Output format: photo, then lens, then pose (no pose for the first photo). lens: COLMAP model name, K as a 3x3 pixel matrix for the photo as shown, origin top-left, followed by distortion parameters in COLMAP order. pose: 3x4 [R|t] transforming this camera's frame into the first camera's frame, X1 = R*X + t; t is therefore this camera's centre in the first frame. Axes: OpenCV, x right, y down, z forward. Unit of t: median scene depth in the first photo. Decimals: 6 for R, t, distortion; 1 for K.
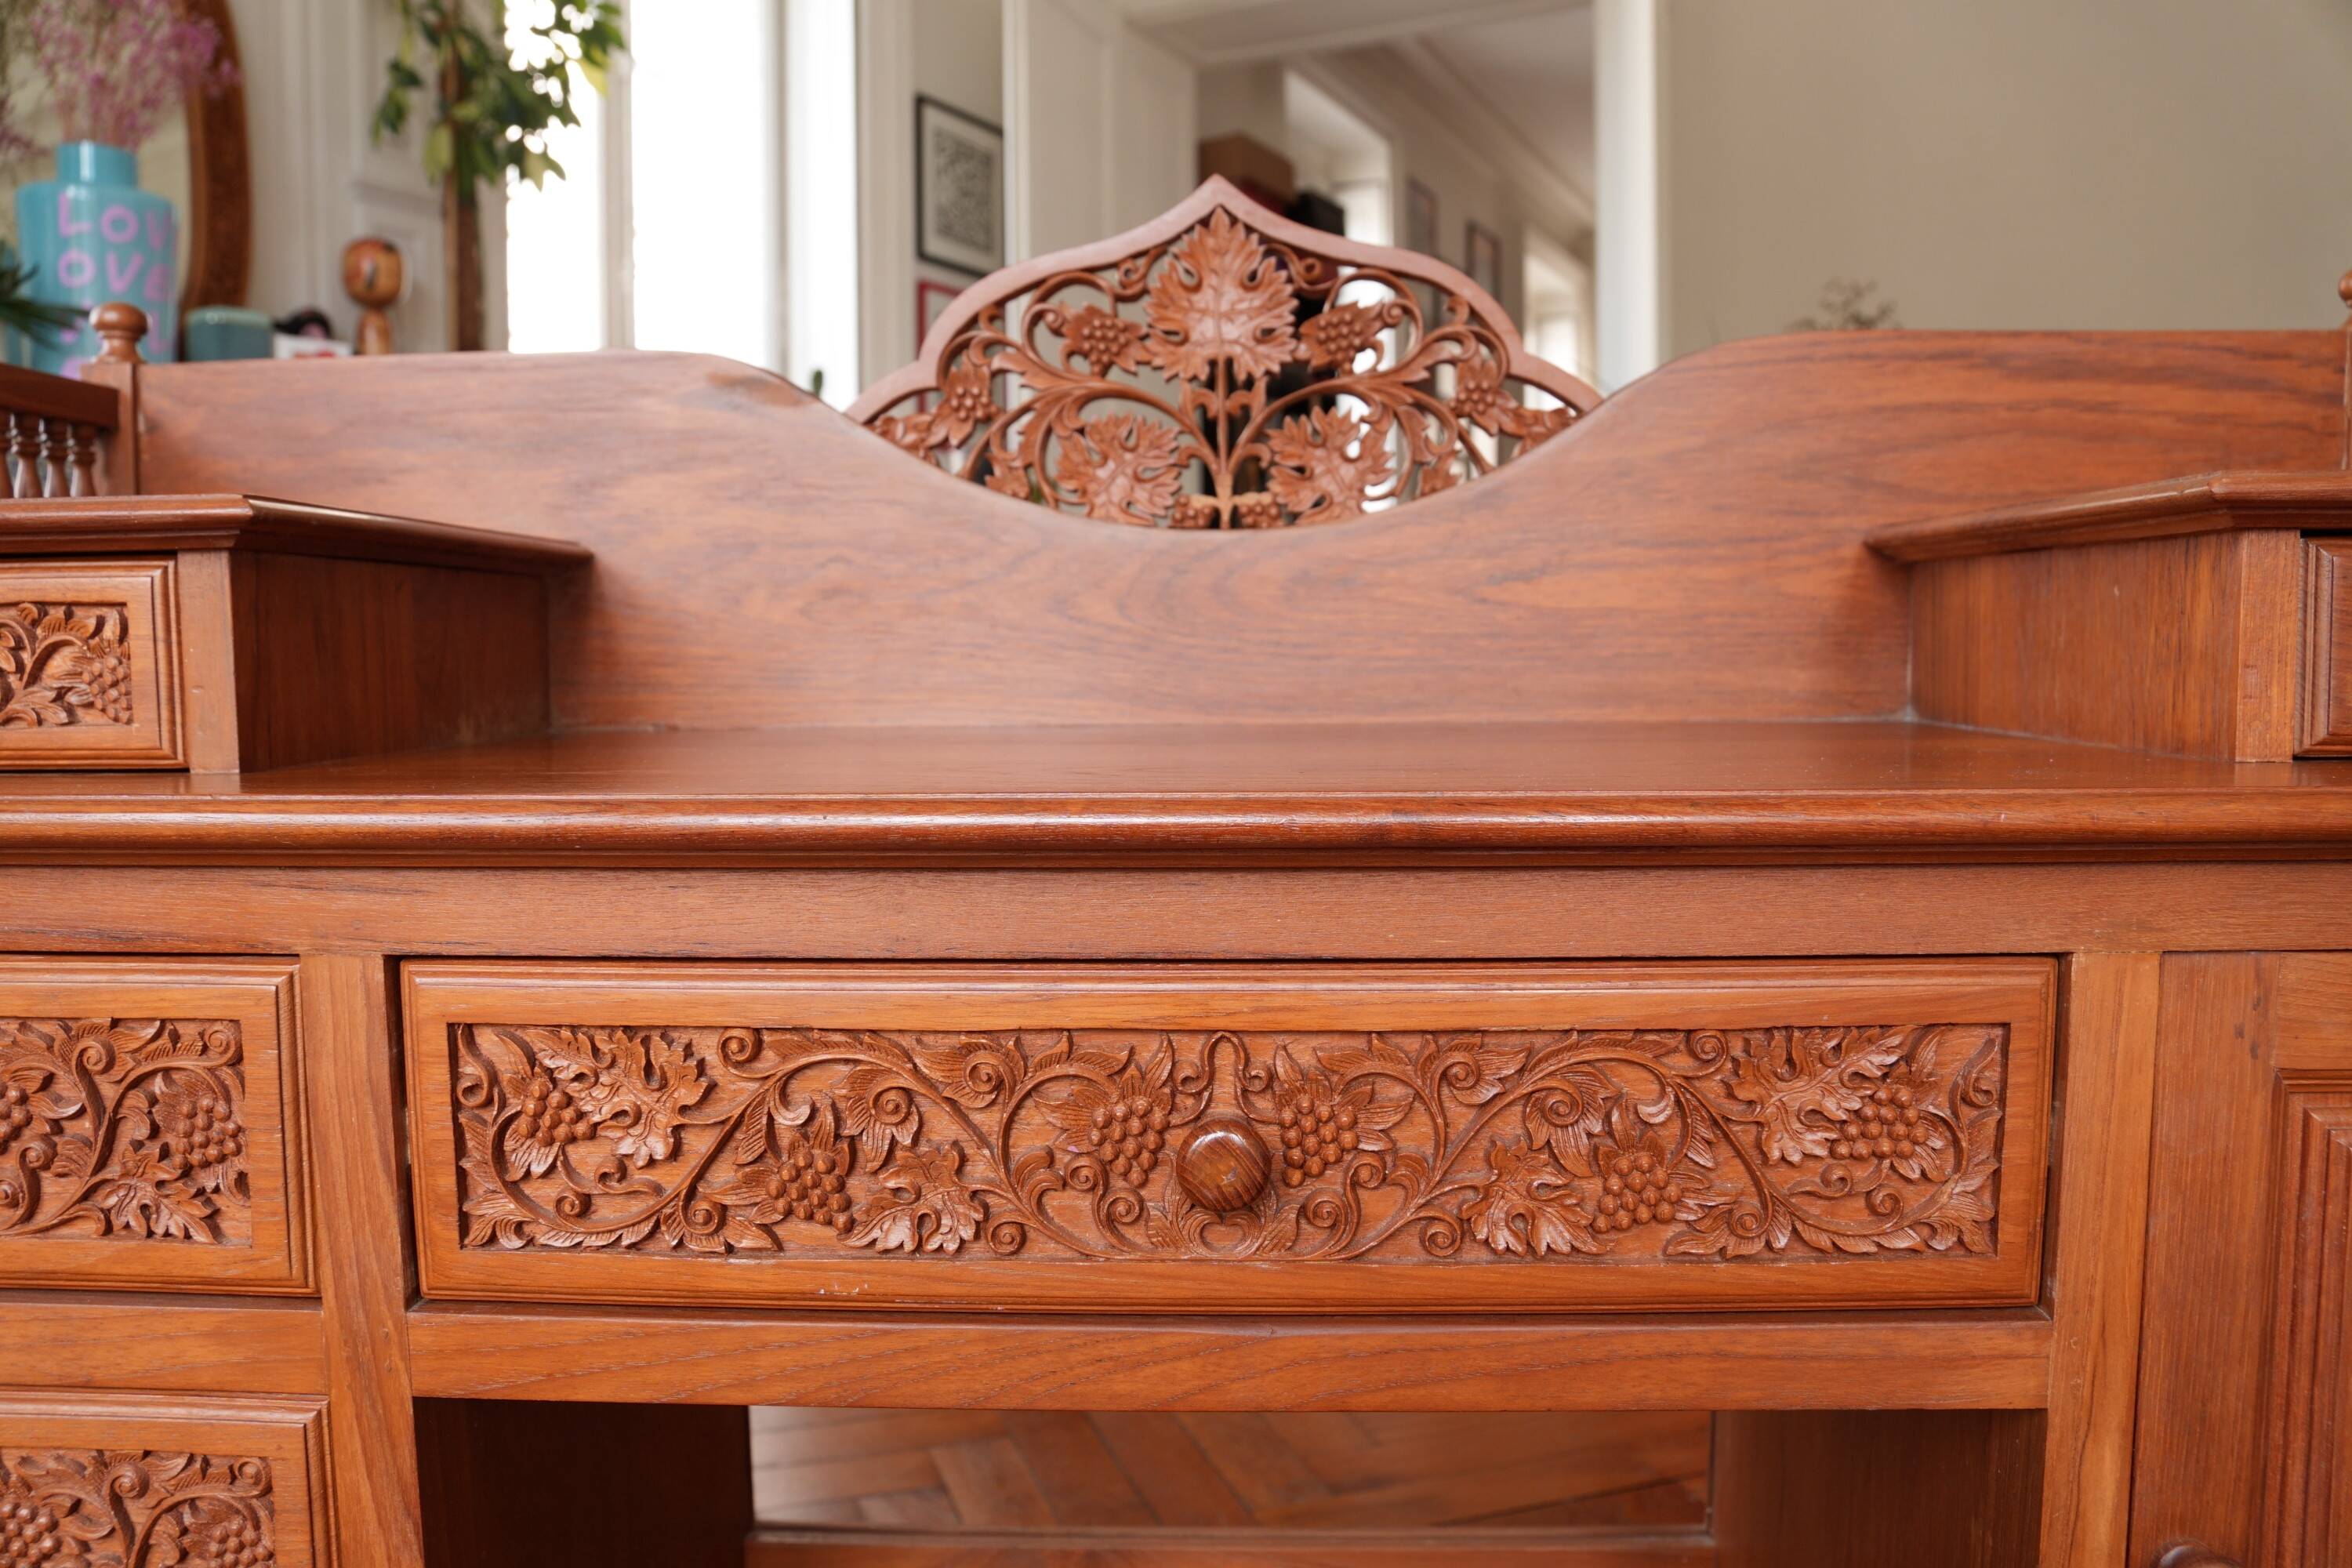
lens RADIAL K [[1777.4, 0, 1162.5], [0, 1777.4, 783.0], [0, 0, 1]] dist [-0.140168, 0.097183]
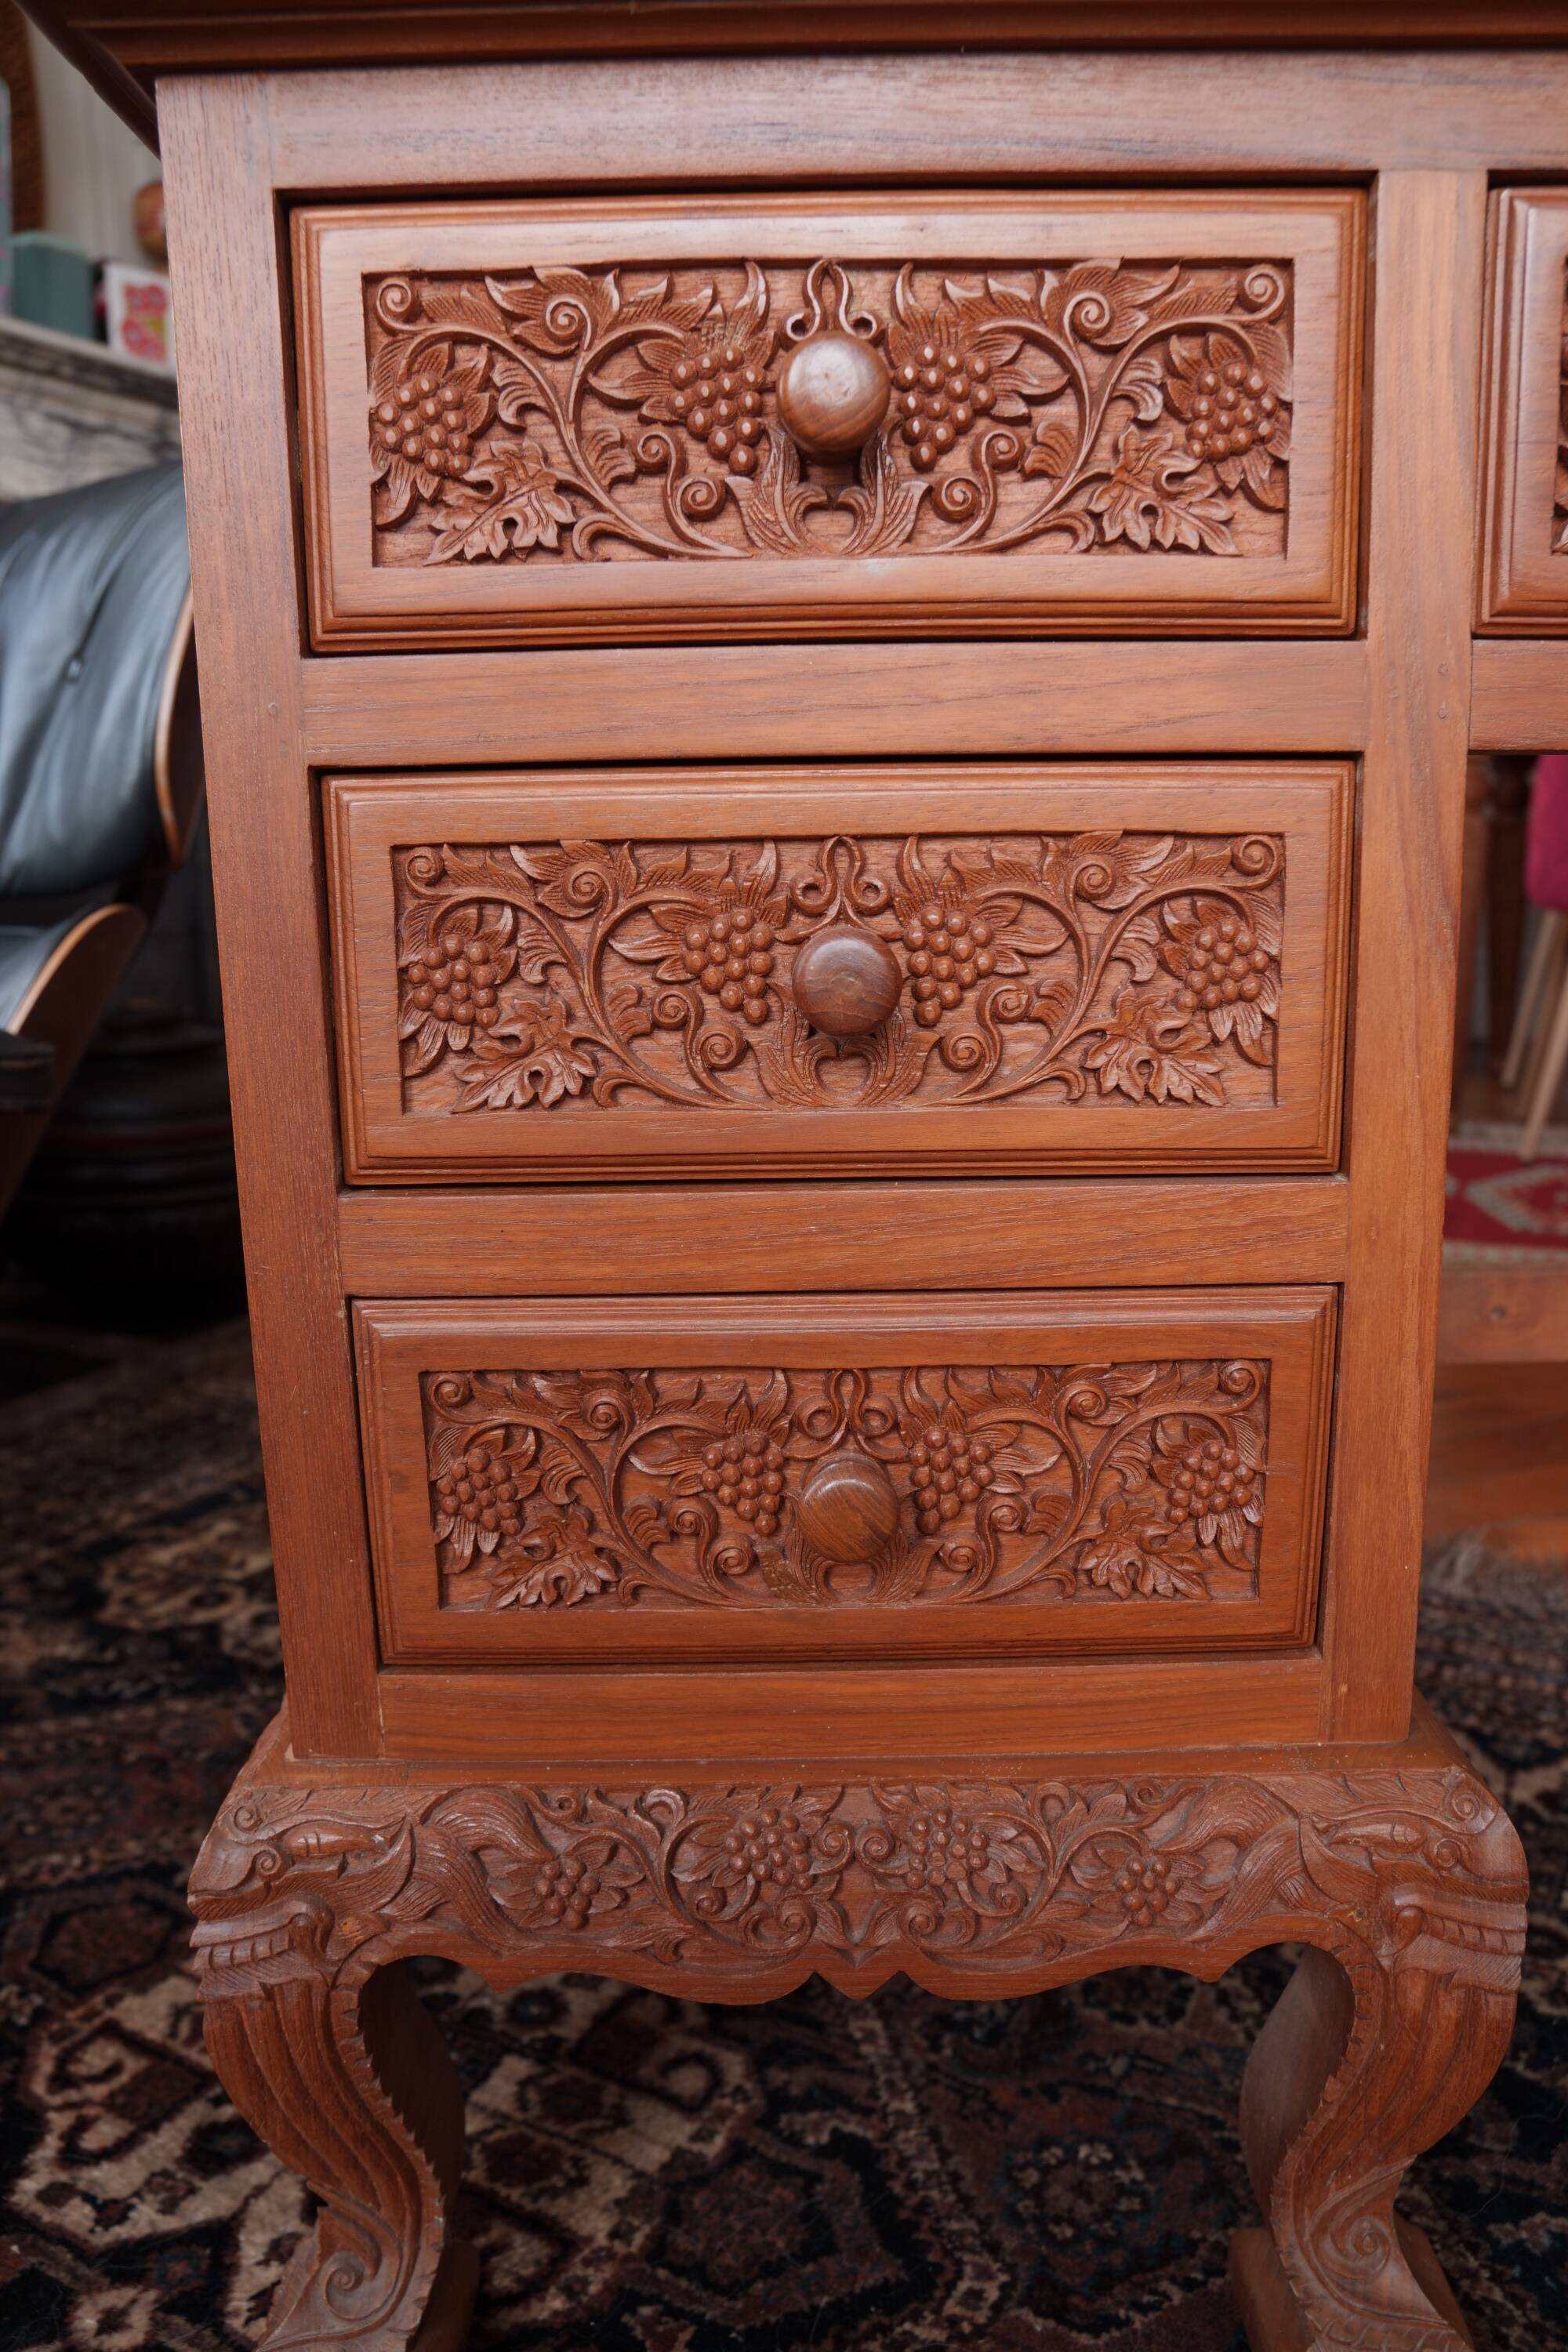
lens RADIAL K [[1777.4, 0, 776.0], [0, 1777.4, 1198.2], [0, 0, 1]] dist [-0.140168, 0.097183]
pose [[0.999637, -0.016438, 0.021337, -0.787345], [0.013450, 0.990983, 0.133309, 0.453816], [-0.023336, -0.132974, 0.990845, 0.155607]]
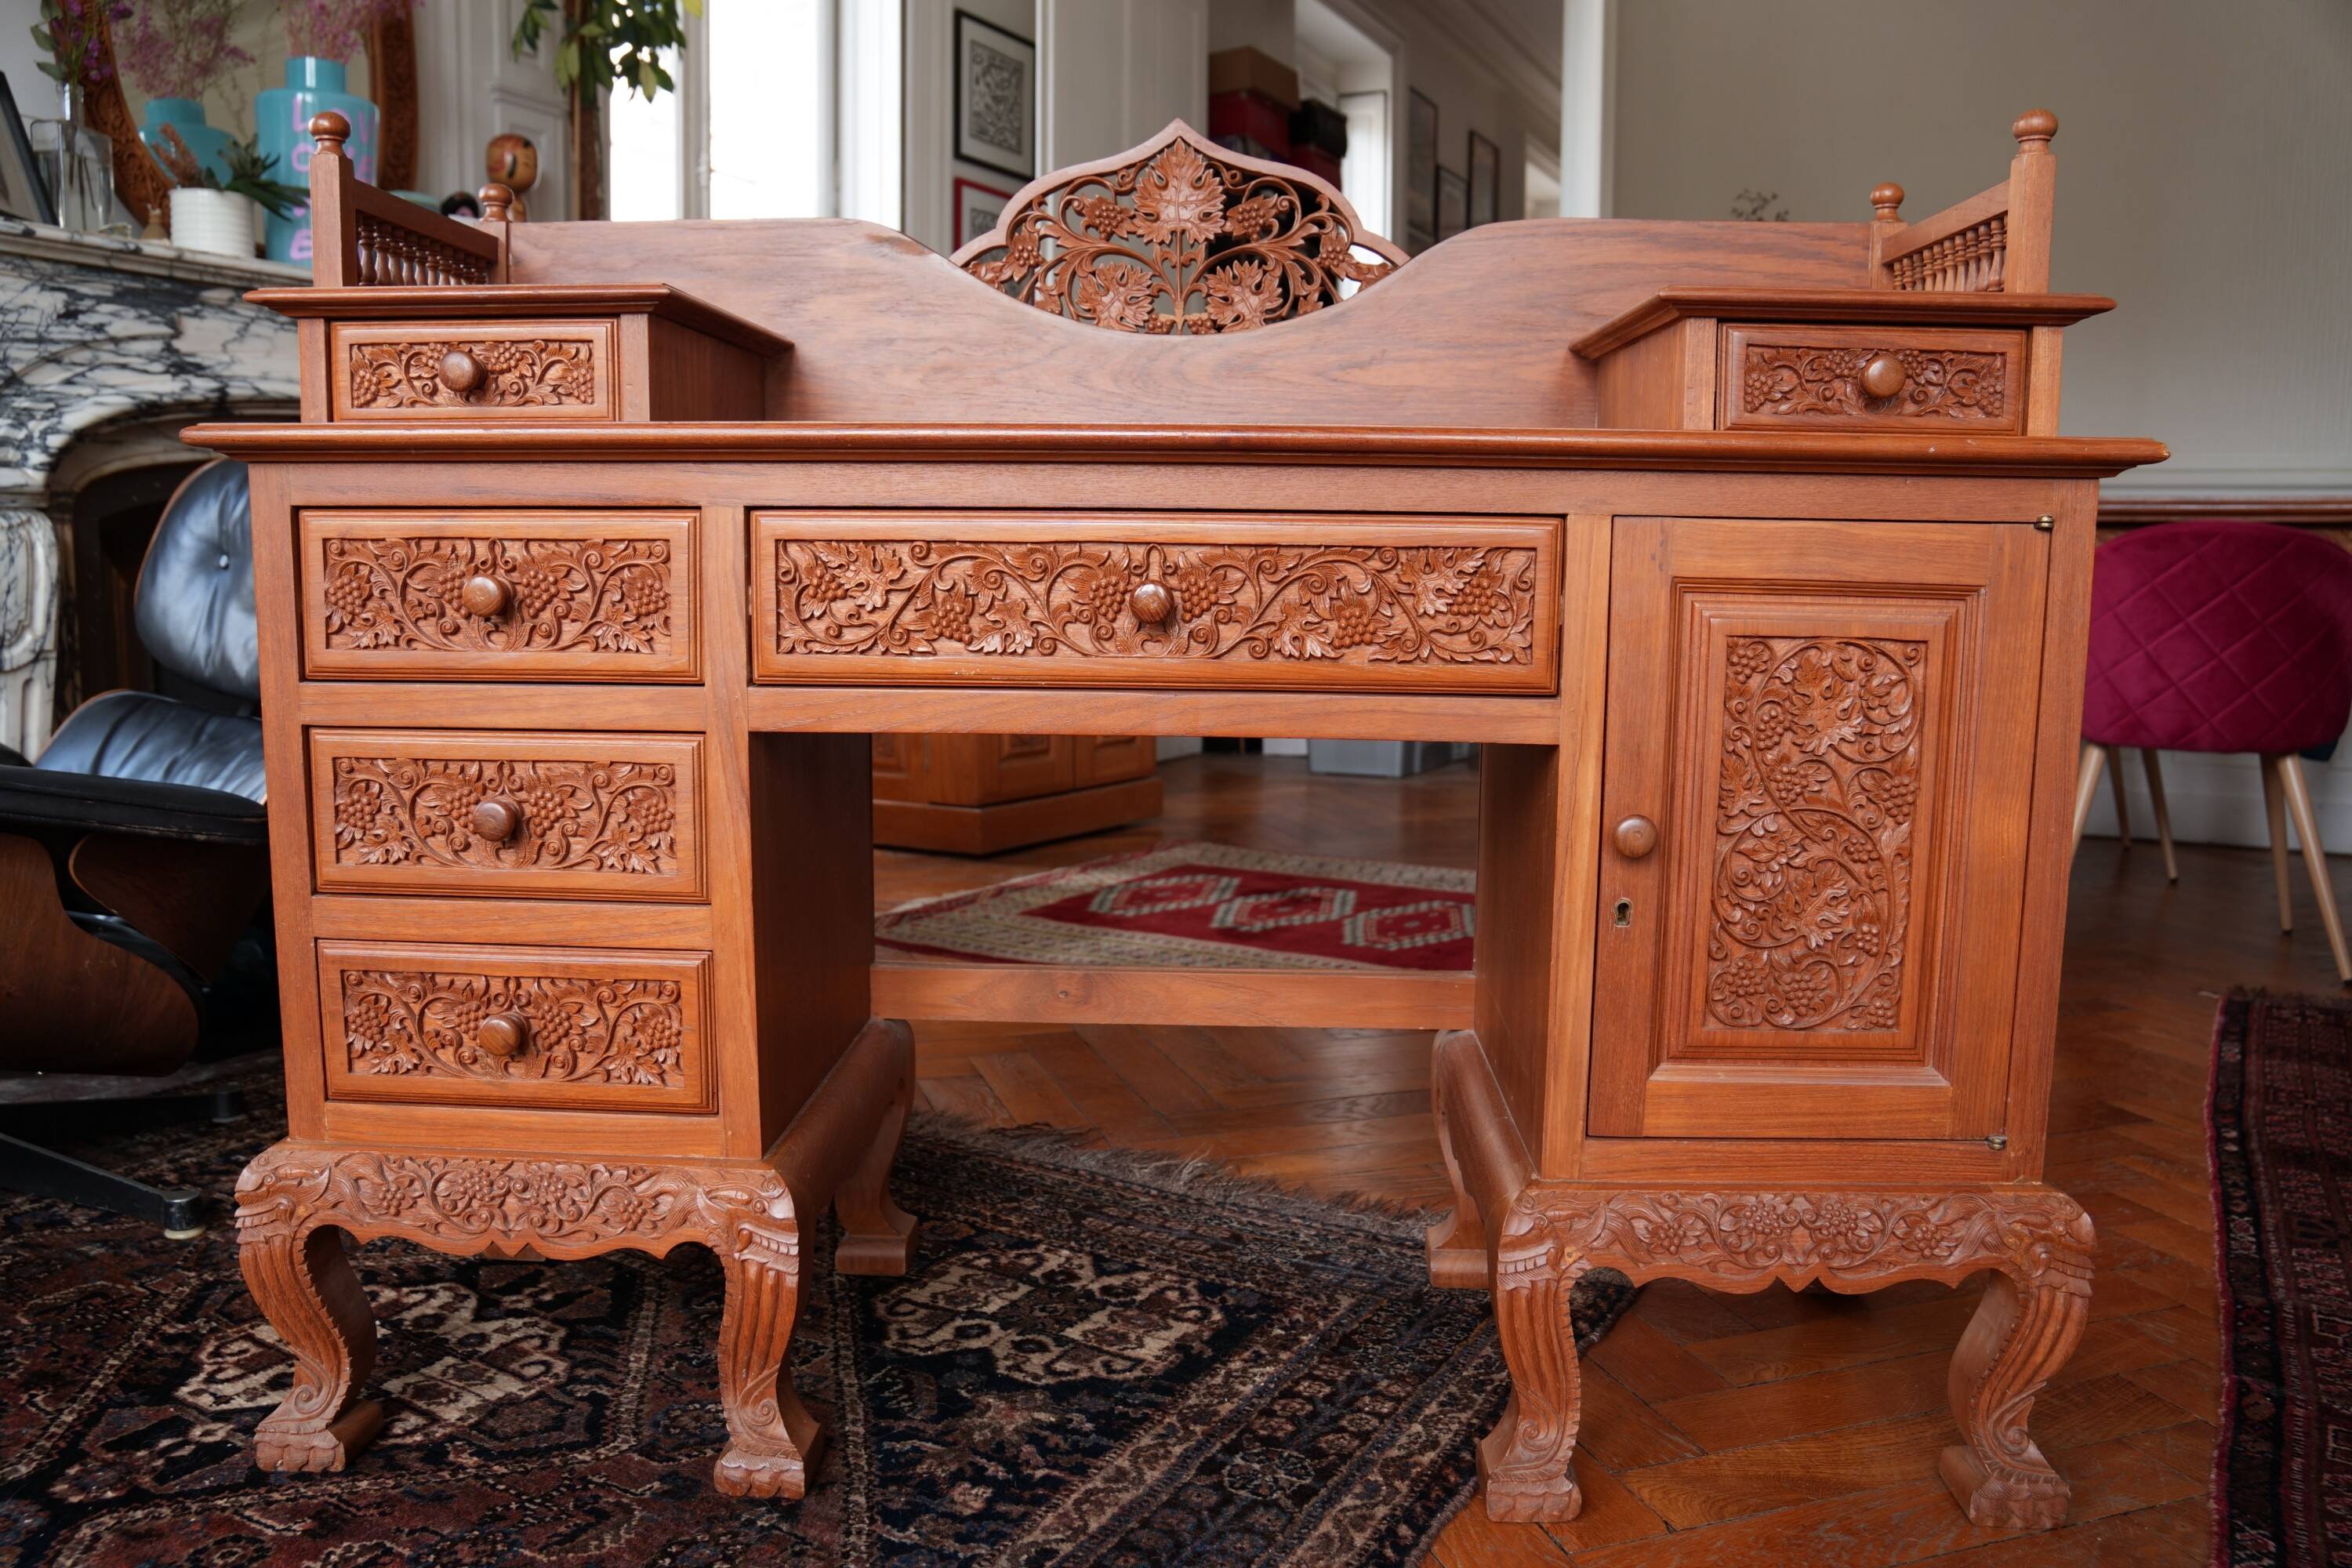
lens RADIAL K [[1777.4, 0, 1162.5], [0, 1777.4, 781.7], [0, 0, 1]] dist [-0.140168, 0.097183]
pose [[0.999801, 0.018870, -0.006478, 0.060890], [-0.018505, 0.998452, 0.052442, 0.298113], [0.007458, -0.052312, 0.998603, -1.054471]]
